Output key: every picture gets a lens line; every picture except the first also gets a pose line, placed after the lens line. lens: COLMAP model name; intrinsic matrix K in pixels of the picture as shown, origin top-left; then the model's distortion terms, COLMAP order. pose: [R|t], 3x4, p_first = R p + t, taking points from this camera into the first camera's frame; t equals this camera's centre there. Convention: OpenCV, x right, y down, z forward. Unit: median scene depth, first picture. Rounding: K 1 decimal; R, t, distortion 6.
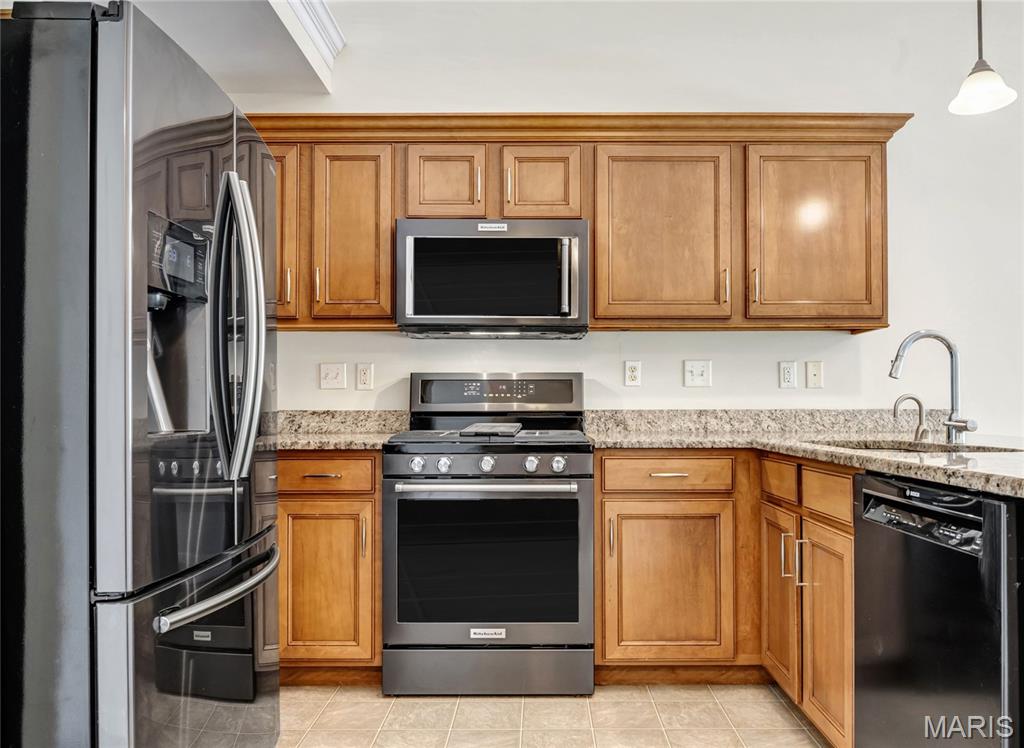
lens RADIAL K [[794.6, 0, 525.9], [0, 794.6, 397.7], [0, 0, 1]] dist [-0.005110, 0.000050]
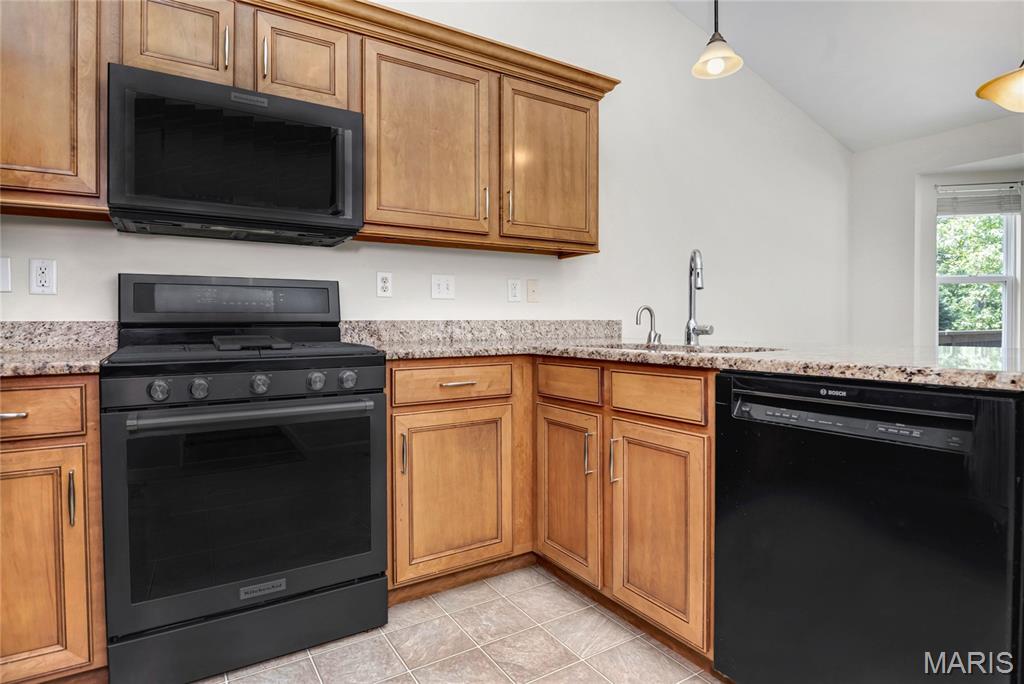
lens RADIAL K [[564.4, 0, 521.5], [0, 564.4, 333.9], [0, 0, 1]] dist [0.001386, -0.016213]
pose [[0.834235, -0.012990, 0.551255, -0.141073], [-0.001411, 0.999669, 0.025692, 0.016358], [-0.551407, -0.022211, 0.833941, 0.364060]]
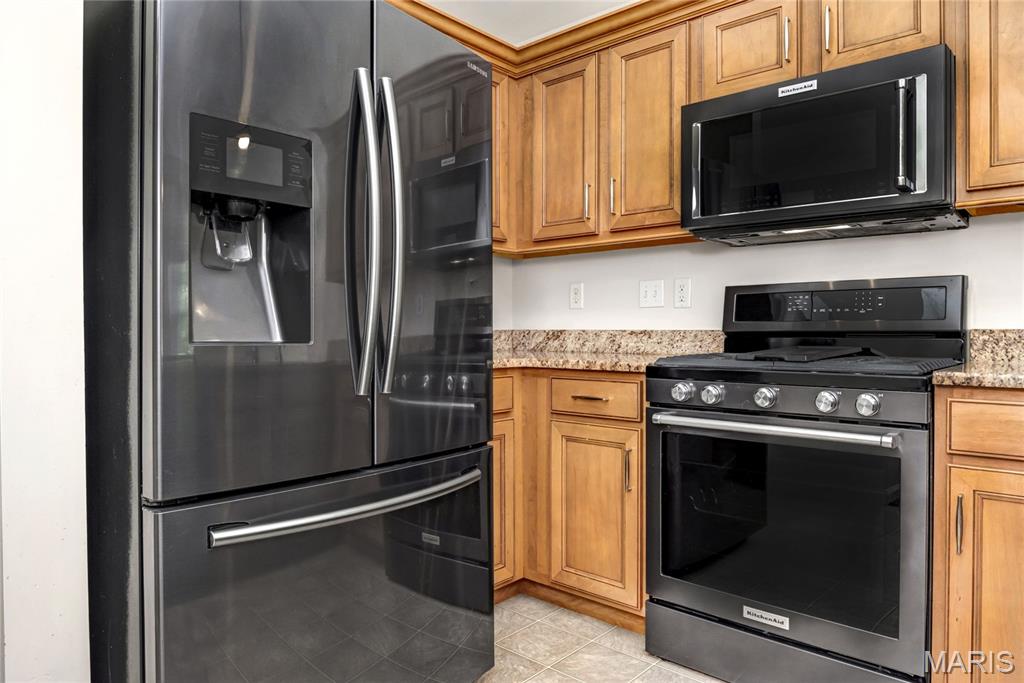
lens RADIAL K [[656.8, 0, 512.0], [0, 656.8, 341.5], [0, 0, 1]] dist [-0.003373, -0.004209]
pose [[0.749553, 0.011511, -0.661845, 0.182733], [0.002400, 0.999795, 0.020106, 0.016117], [0.661940, -0.016659, 0.749371, 0.361157]]
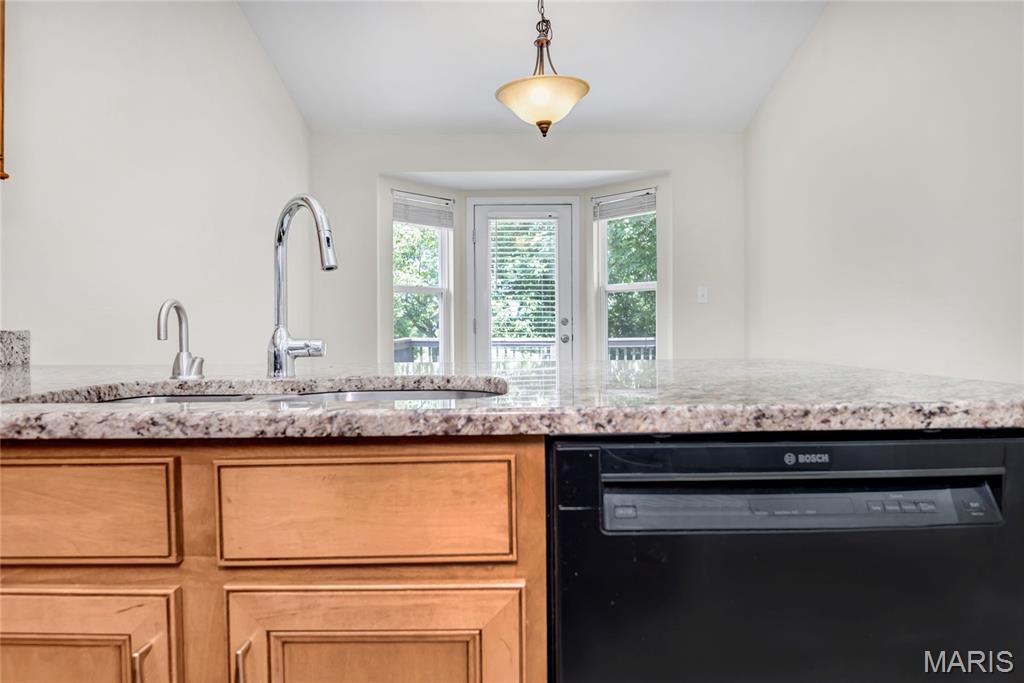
lens RADIAL K [[613.9, 0, 512.9], [0, 613.9, 327.6], [0, 0, 1]] dist [-0.003952, -0.013609]
pose [[-0.017549, 0.004096, 0.999838, 0.030848], [-0.000259, 0.999992, -0.004102, 0.017157], [-0.999846, -0.000331, -0.017548, 0.714397]]
